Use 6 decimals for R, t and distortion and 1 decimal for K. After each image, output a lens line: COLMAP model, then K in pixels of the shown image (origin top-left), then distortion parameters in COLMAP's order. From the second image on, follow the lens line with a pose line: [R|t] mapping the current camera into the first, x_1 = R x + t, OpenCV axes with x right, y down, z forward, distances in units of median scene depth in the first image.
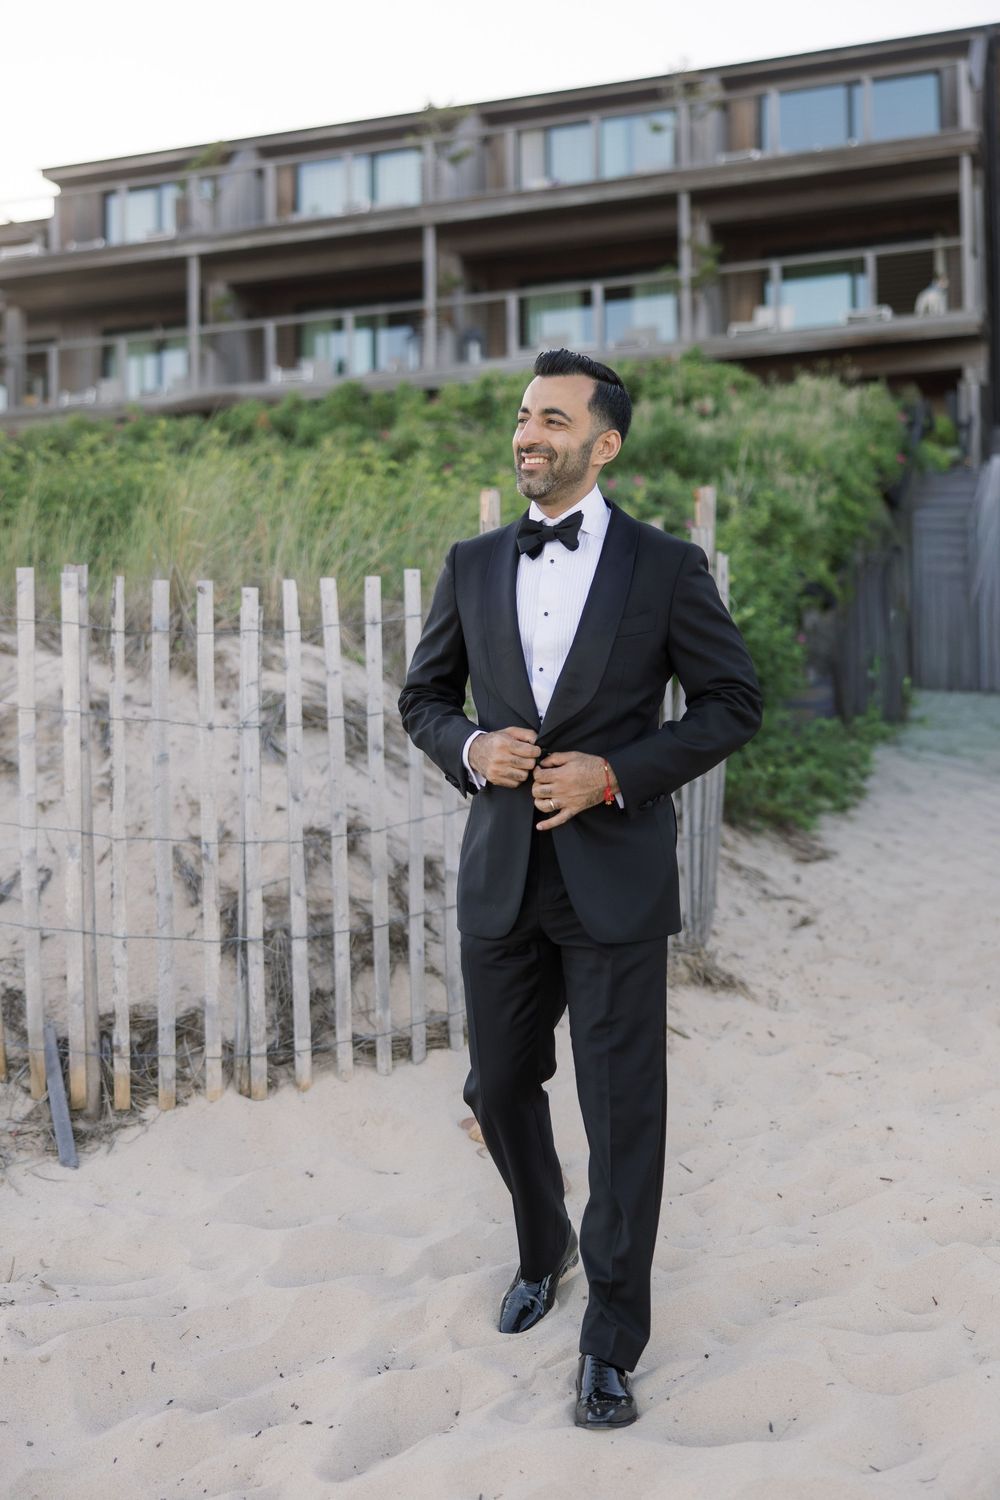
lens RADIAL K [[1976.9, 0, 499.2], [0, 1976.9, 750.7], [0, 0, 1]] dist [-0.054481, 0.000000]
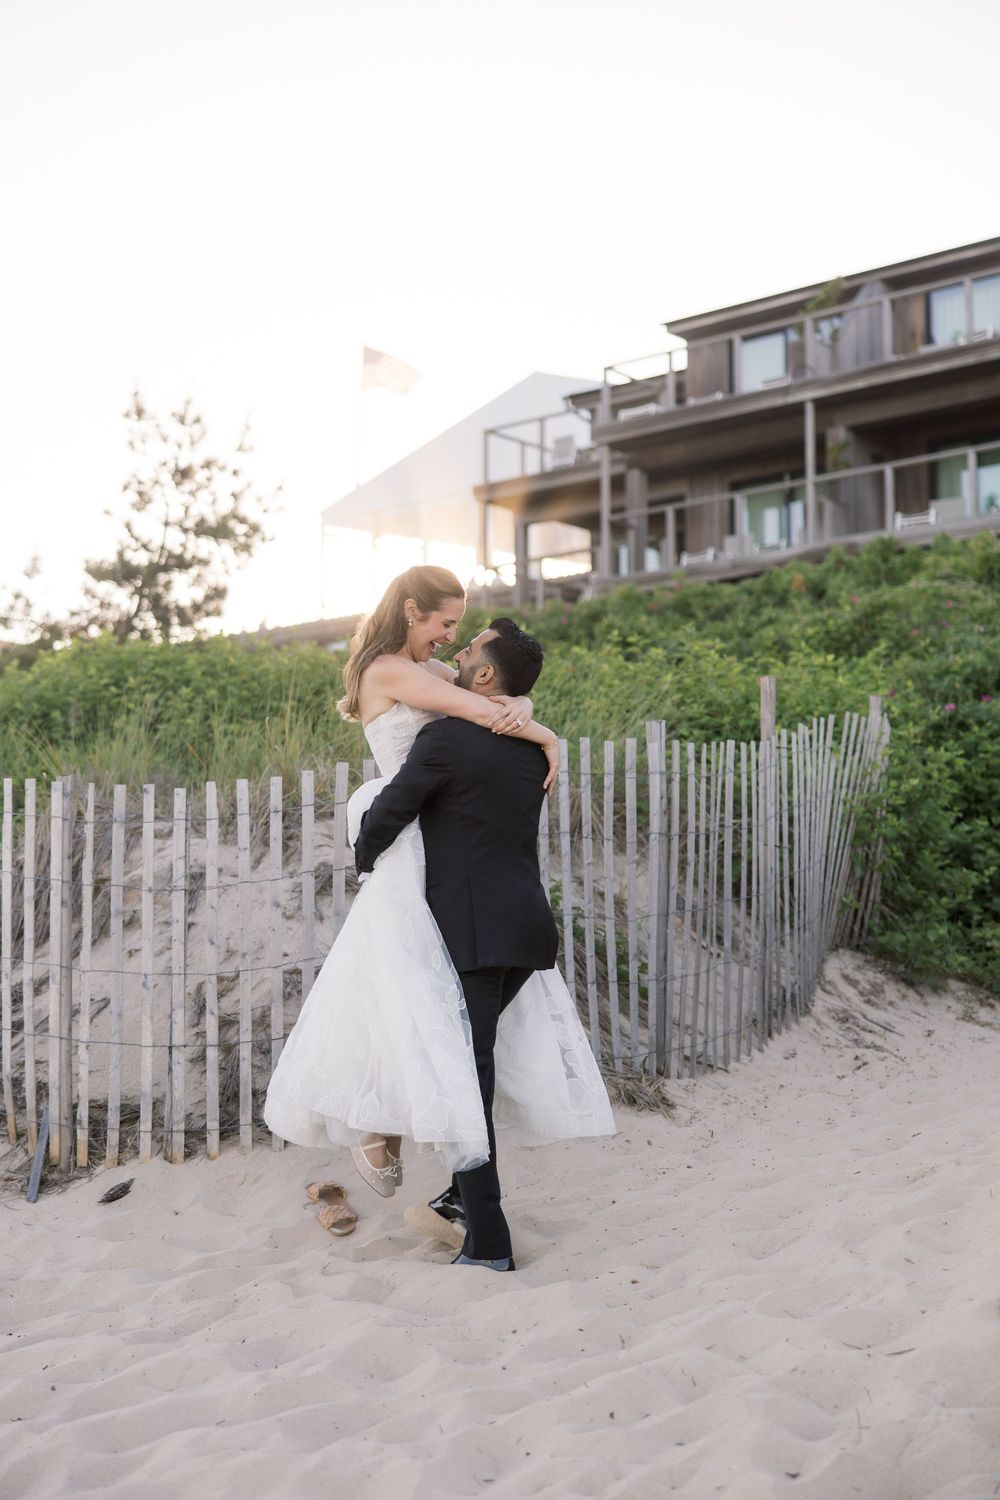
lens RADIAL K [[2294.1, 0, 501.0], [0, 2294.1, 746.7], [0, 0, 1]] dist [-0.045408, 0.000000]
pose [[0.927992, -0.034019, -0.371044, 0.110905], [0.004163, 0.996708, -0.080972, 0.003046], [0.372577, 0.073597, 0.925078, -0.064685]]
